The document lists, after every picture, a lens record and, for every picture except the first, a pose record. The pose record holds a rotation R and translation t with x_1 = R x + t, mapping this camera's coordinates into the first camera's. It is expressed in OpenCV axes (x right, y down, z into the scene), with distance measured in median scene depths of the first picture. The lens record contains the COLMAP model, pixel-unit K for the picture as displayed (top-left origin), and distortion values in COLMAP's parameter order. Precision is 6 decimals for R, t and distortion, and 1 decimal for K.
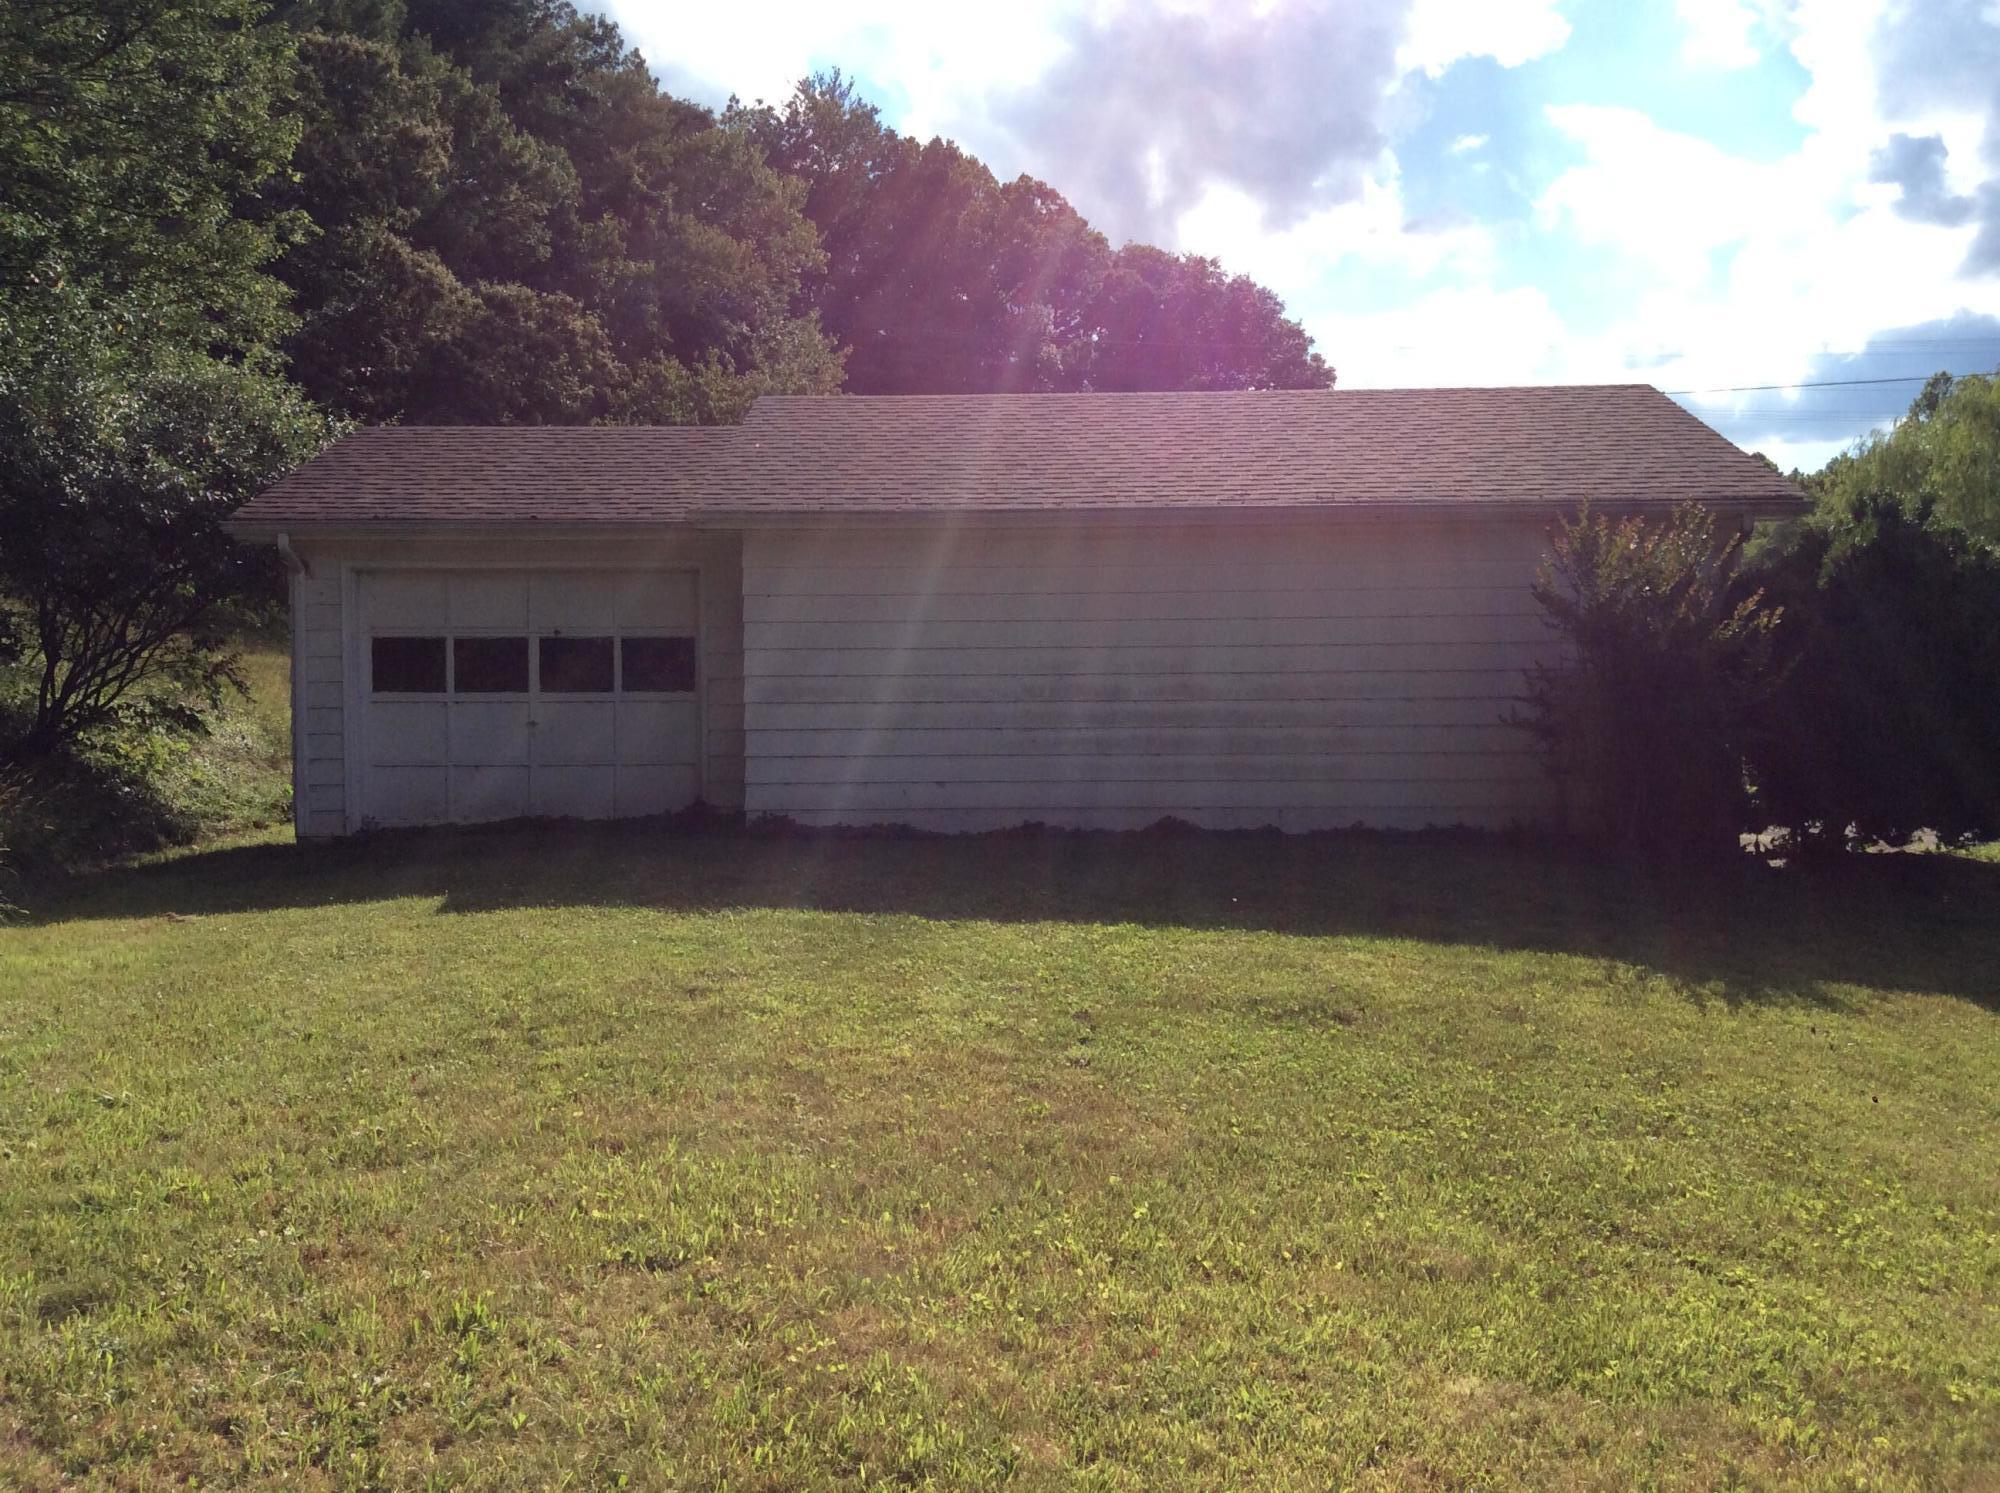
lens RADIAL K [[1925.9, 0, 1012.6], [0, 1925.9, 728.5], [0, 0, 1]] dist [0.017001, 0.000000]
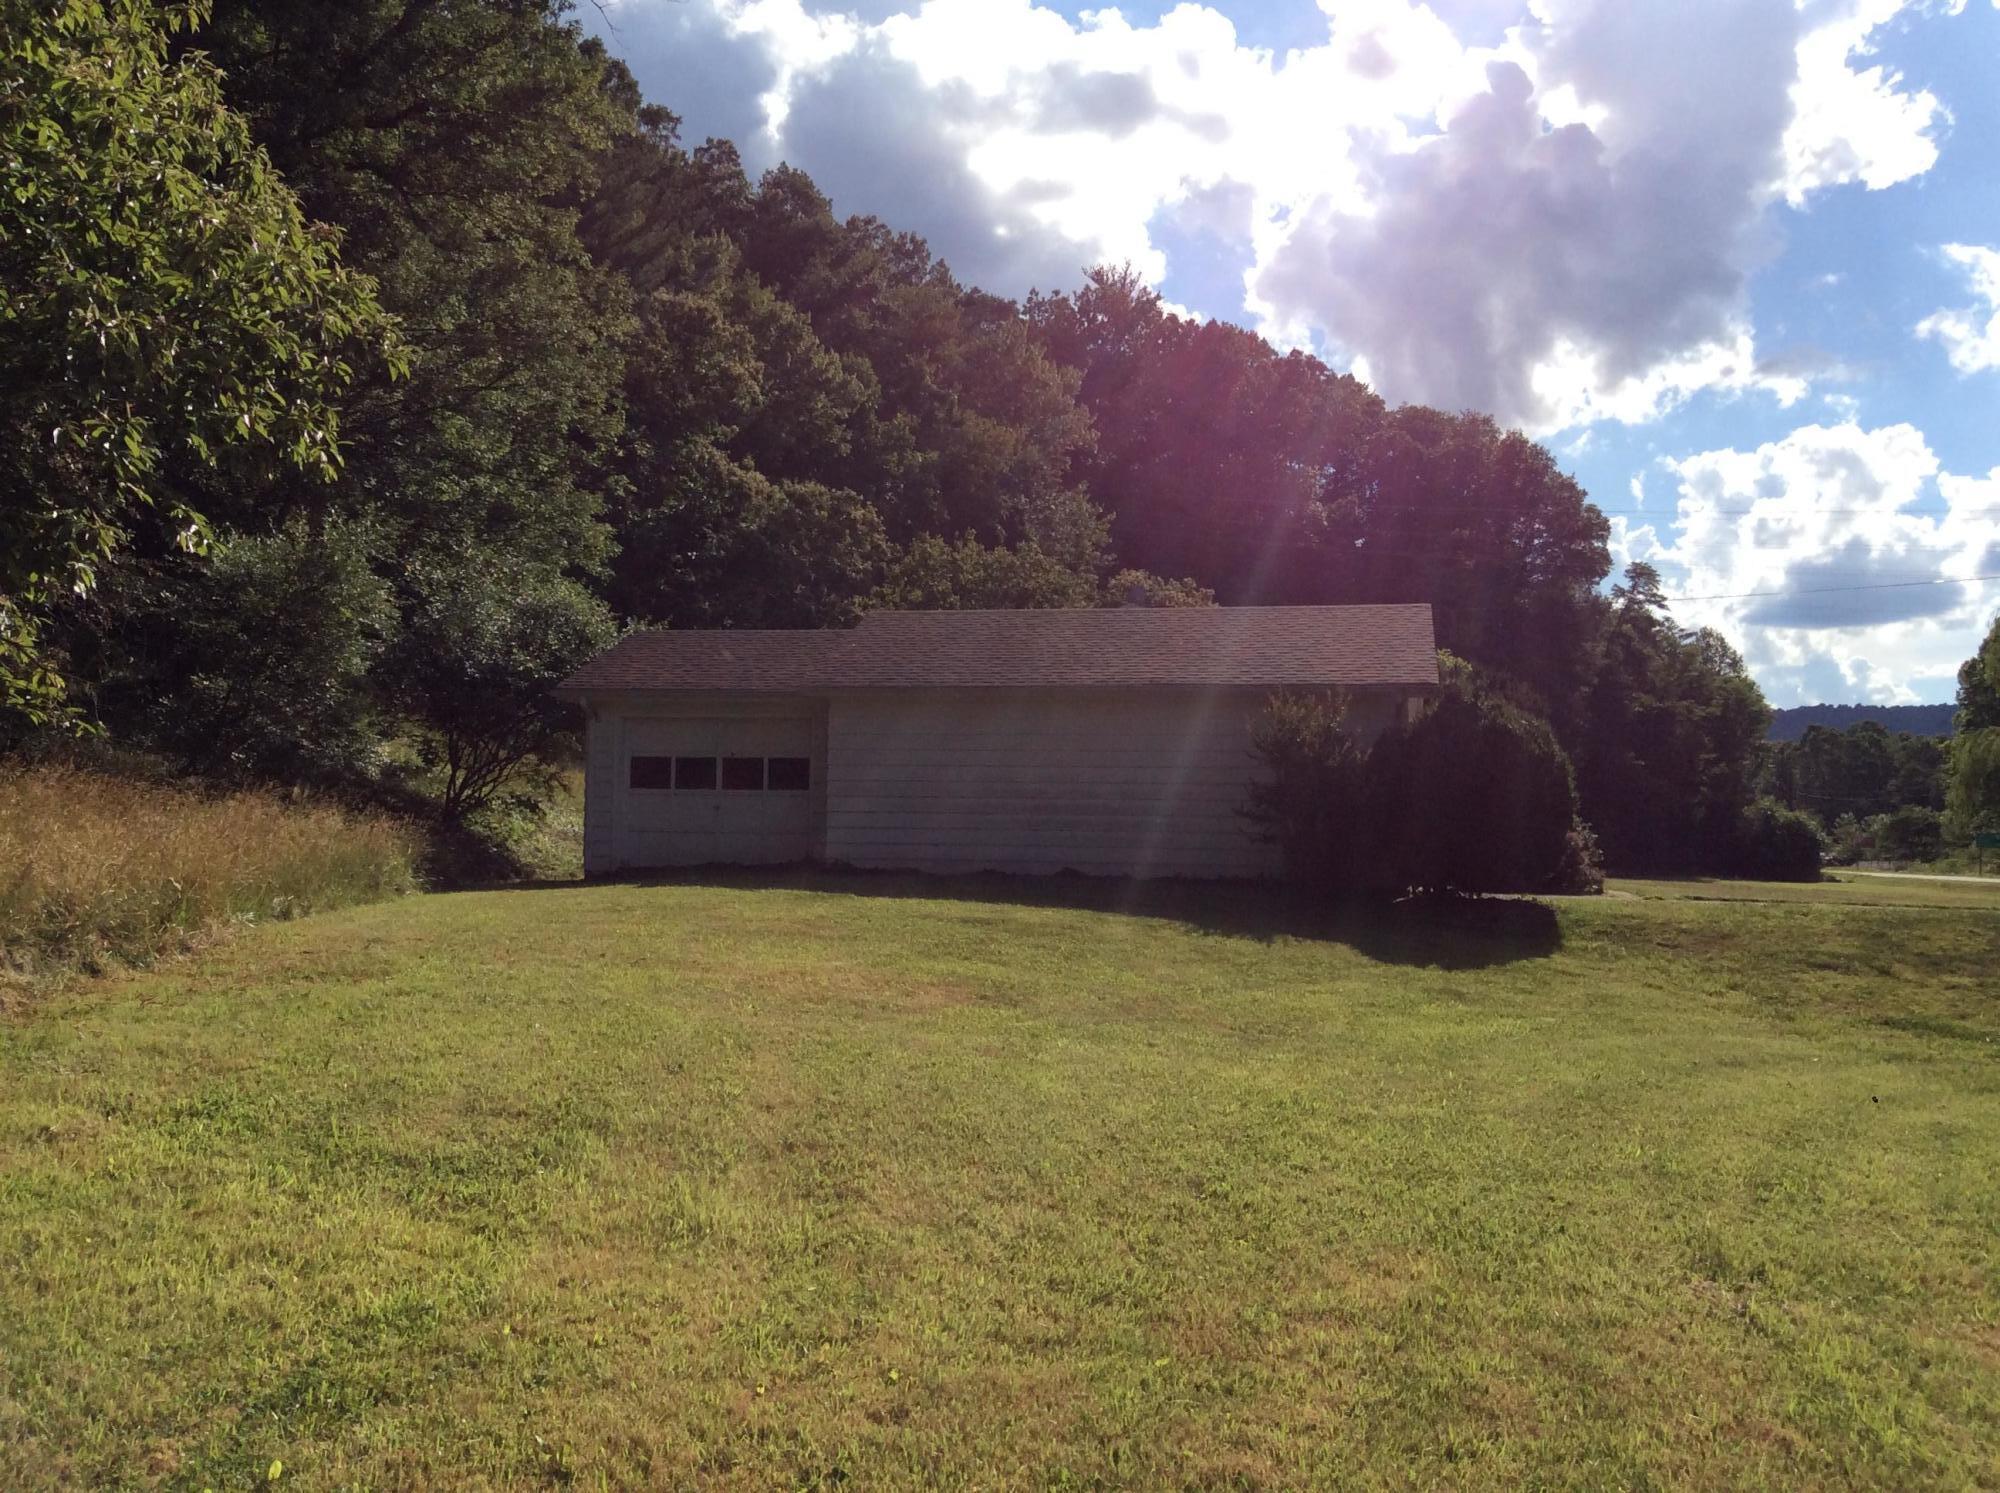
lens RADIAL K [[1925.9, 0, 991.7], [0, 1925.9, 754.2], [0, 0, 1]] dist [0.017001, 0.000000]
pose [[0.982410, 0.006630, -0.186617, 0.087446], [-0.017537, 0.998228, -0.056860, 0.012182], [0.185909, 0.059133, 0.980786, -0.179520]]
